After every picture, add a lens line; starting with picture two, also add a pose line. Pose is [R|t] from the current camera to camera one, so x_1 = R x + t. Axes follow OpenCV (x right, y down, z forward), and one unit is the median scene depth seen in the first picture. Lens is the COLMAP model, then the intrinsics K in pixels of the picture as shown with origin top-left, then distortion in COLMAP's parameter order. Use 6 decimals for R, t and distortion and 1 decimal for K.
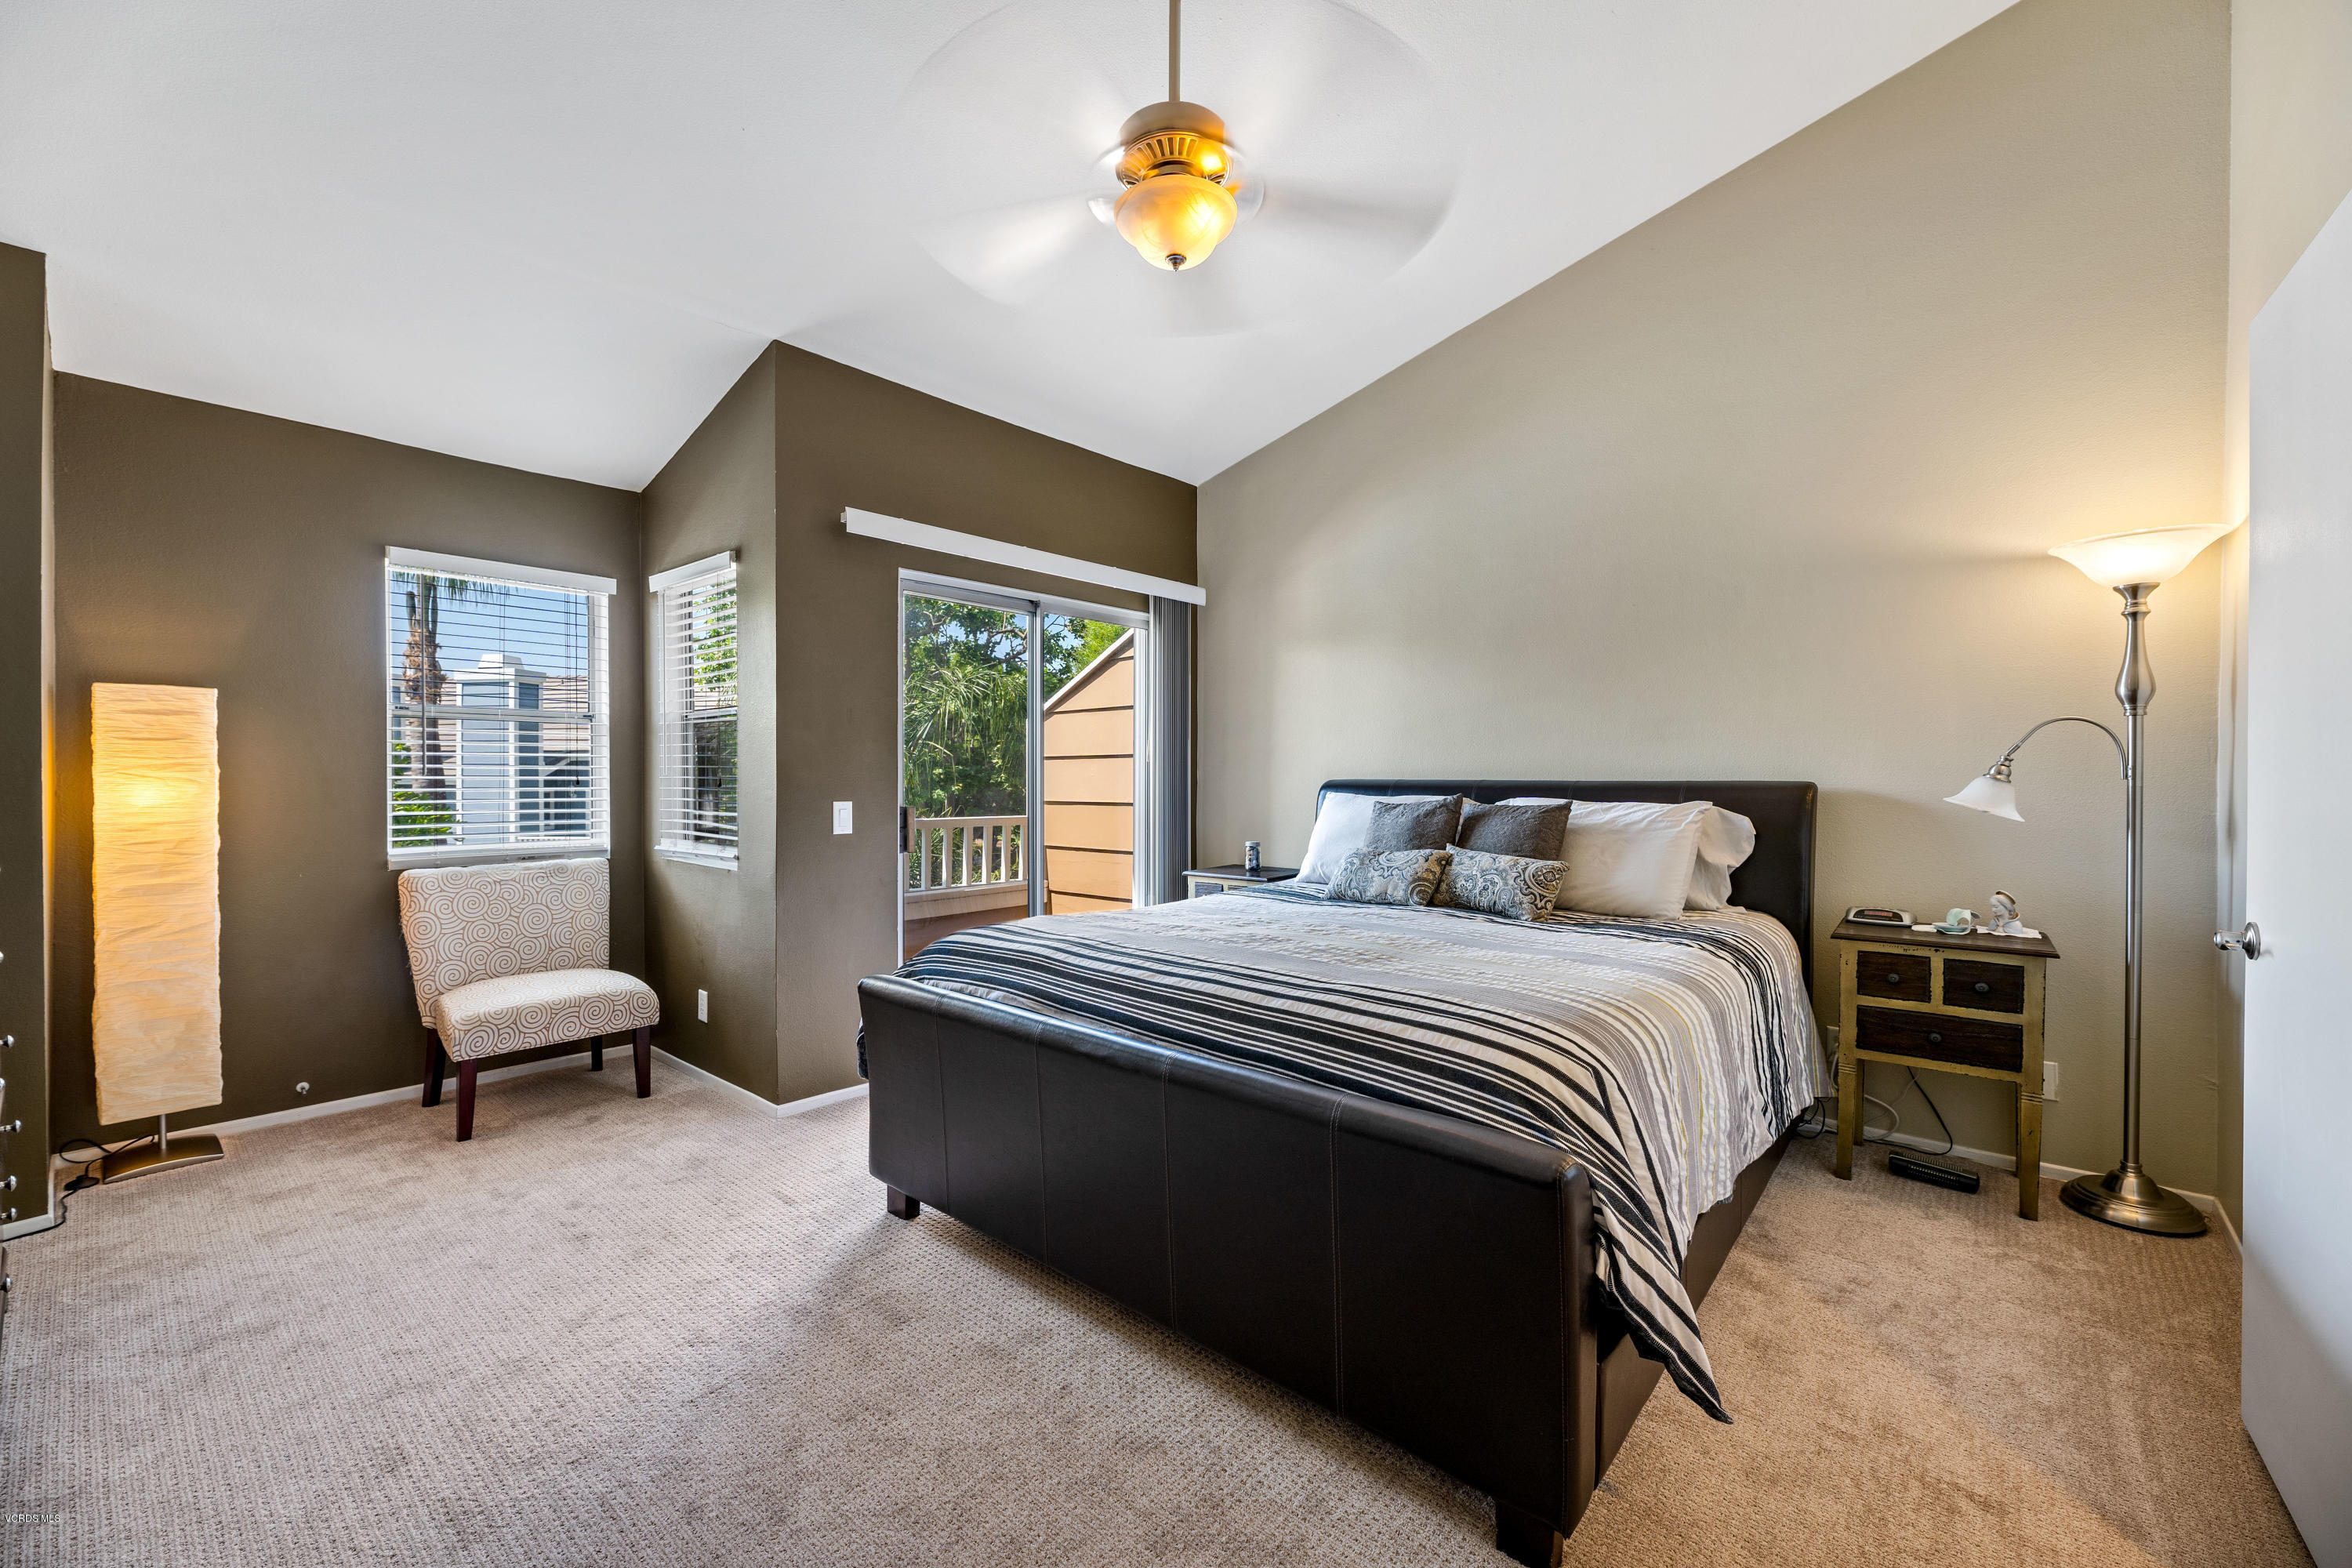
lens RADIAL K [[949.3, 0, 1159.2], [0, 949.3, 792.6], [0, 0, 1]] dist [0.003313, -0.001271]
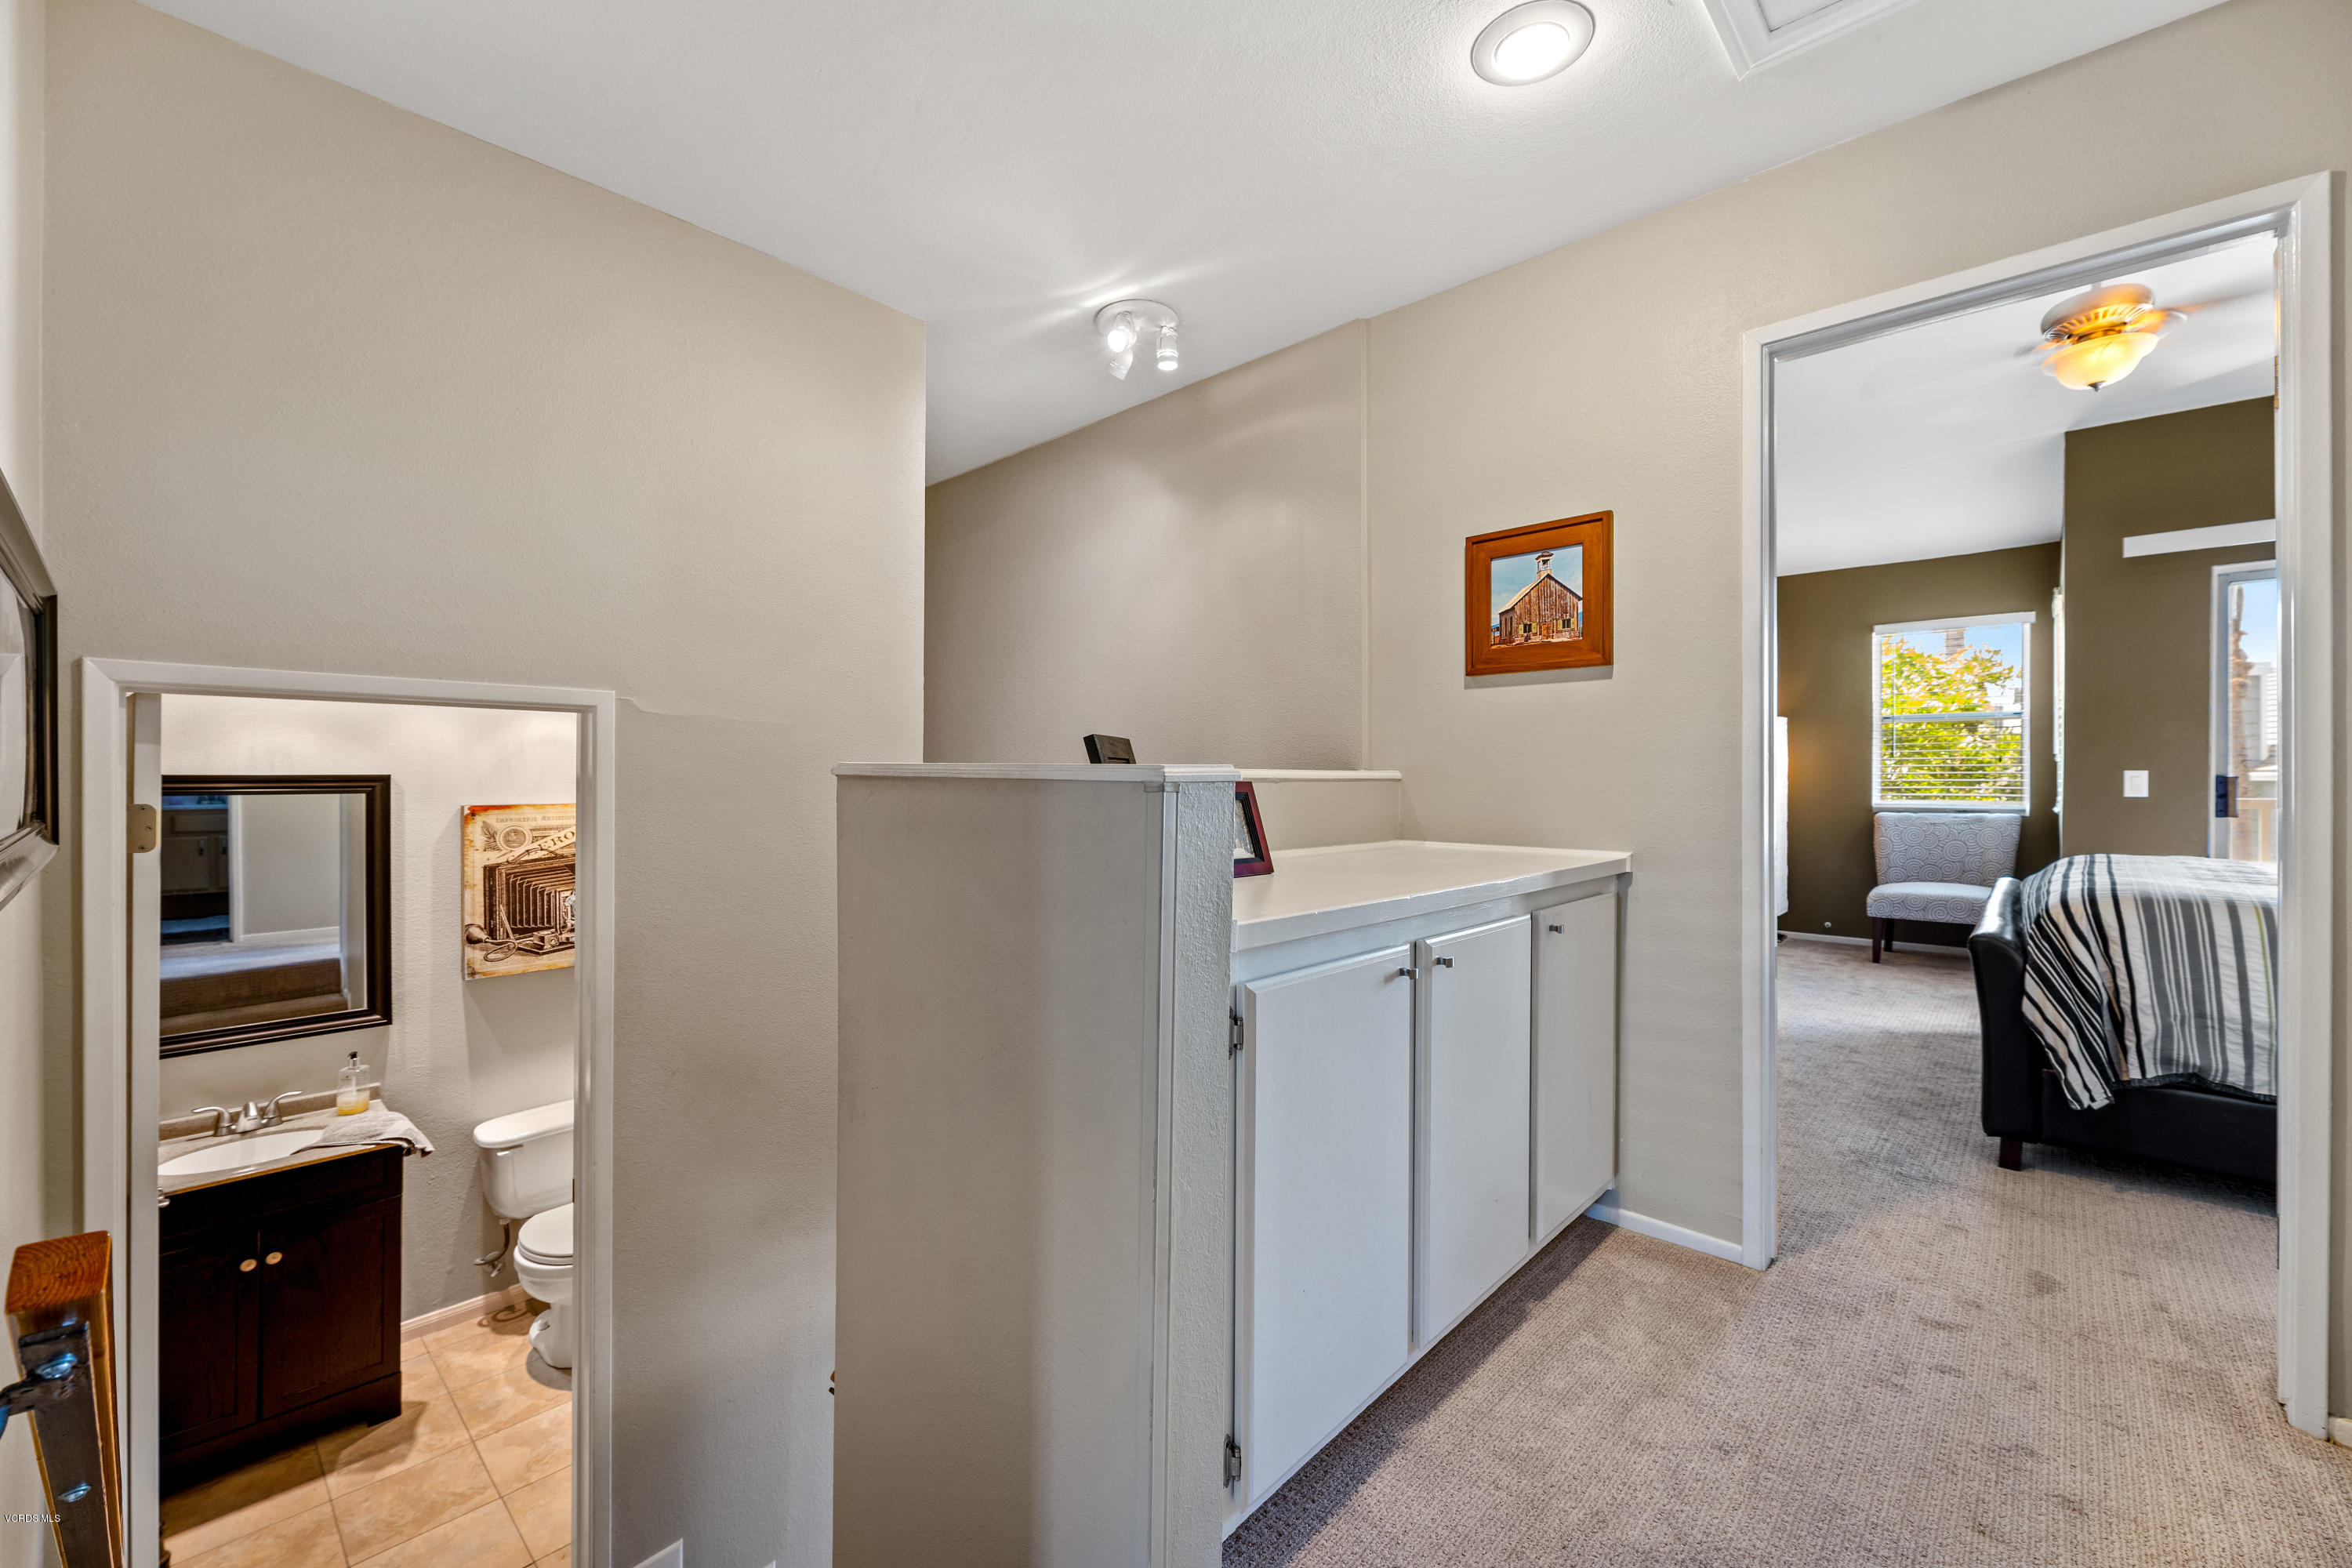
lens RADIAL K [[949.3, 0, 1174.5], [0, 949.3, 778.5], [0, 0, 1]] dist [0.003313, -0.001271]
pose [[-0.024245, 0.000313, -0.999706, 0.953612], [-0.013277, 0.999912, 0.000635, 0.035954], [0.999618, 0.013288, -0.024238, -0.230908]]
